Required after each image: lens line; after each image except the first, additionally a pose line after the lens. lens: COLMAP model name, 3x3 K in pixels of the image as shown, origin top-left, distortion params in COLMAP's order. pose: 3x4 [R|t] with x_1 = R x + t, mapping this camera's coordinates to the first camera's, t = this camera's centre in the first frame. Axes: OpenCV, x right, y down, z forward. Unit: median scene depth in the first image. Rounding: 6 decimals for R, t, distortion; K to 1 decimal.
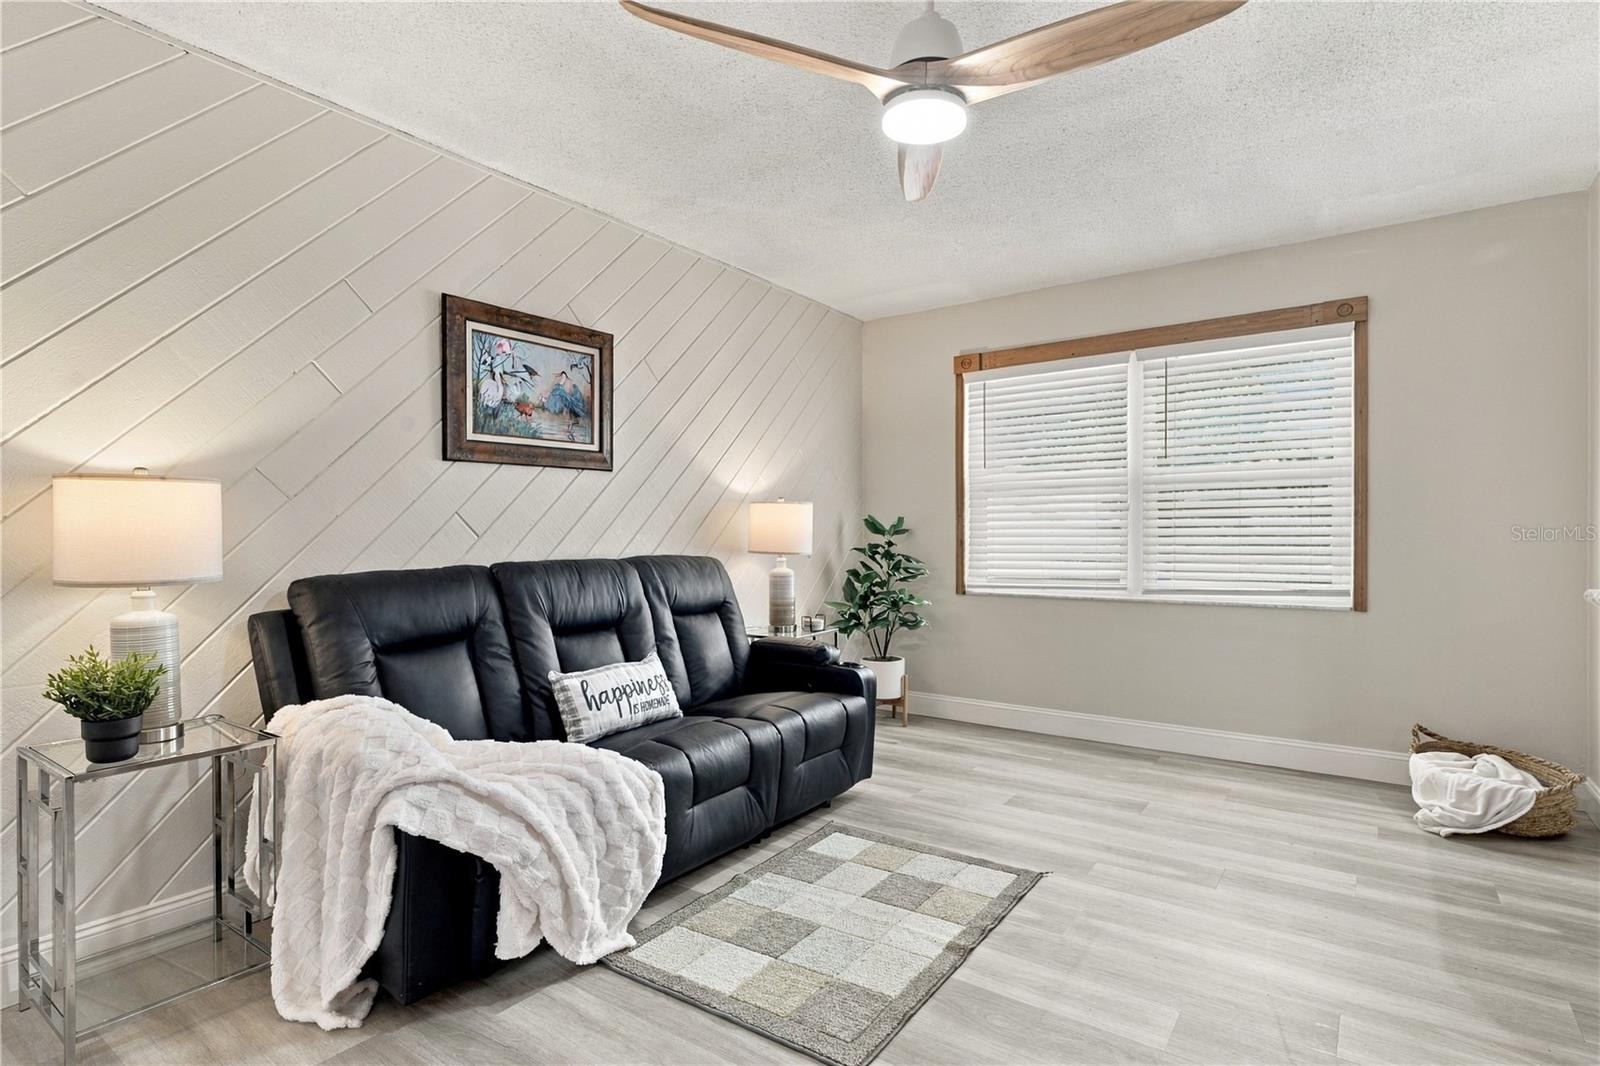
lens RADIAL K [[806.1, 0, 798.9], [0, 806.1, 538.1], [0, 0, 1]] dist [0.002365, 0.000317]
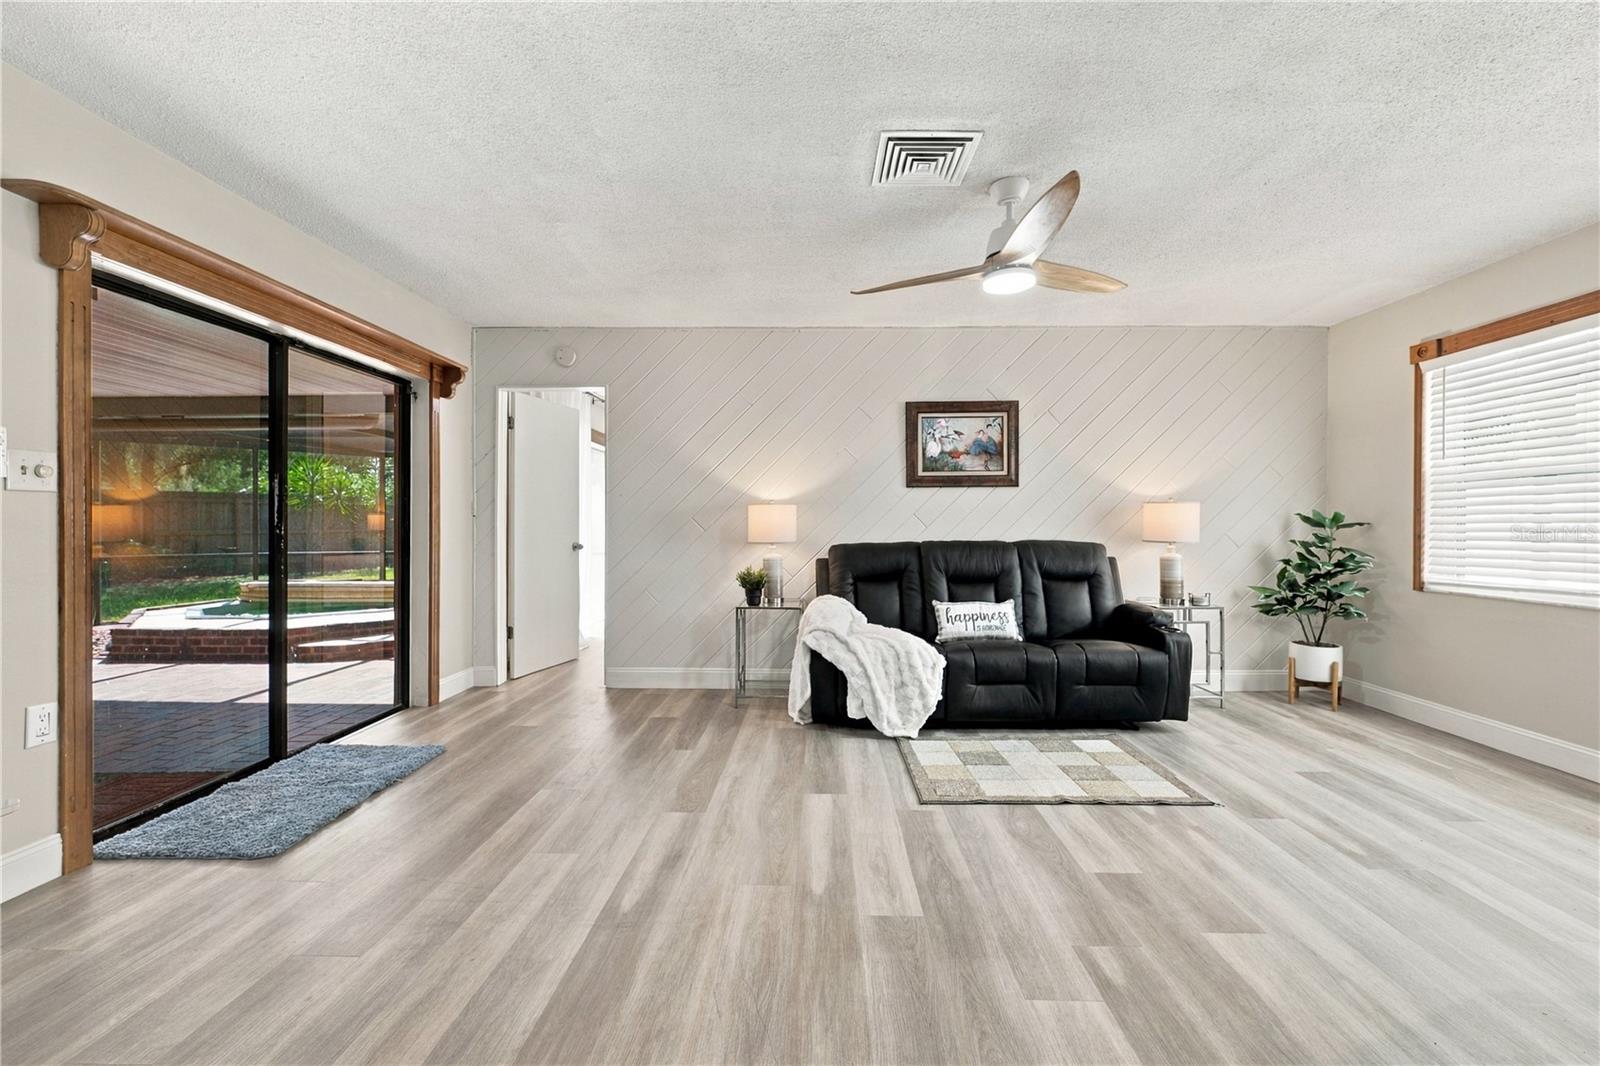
lens RADIAL K [[632.1, 0, 814.3], [0, 632.1, 526.3], [0, 0, 1]] dist [-0.000172, -0.000056]
pose [[0.571168, 0.006511, -0.820808, 0.667793], [-0.009928, 0.999950, 0.001023, -0.002142], [0.820773, 0.007565, 0.571204, -0.050278]]
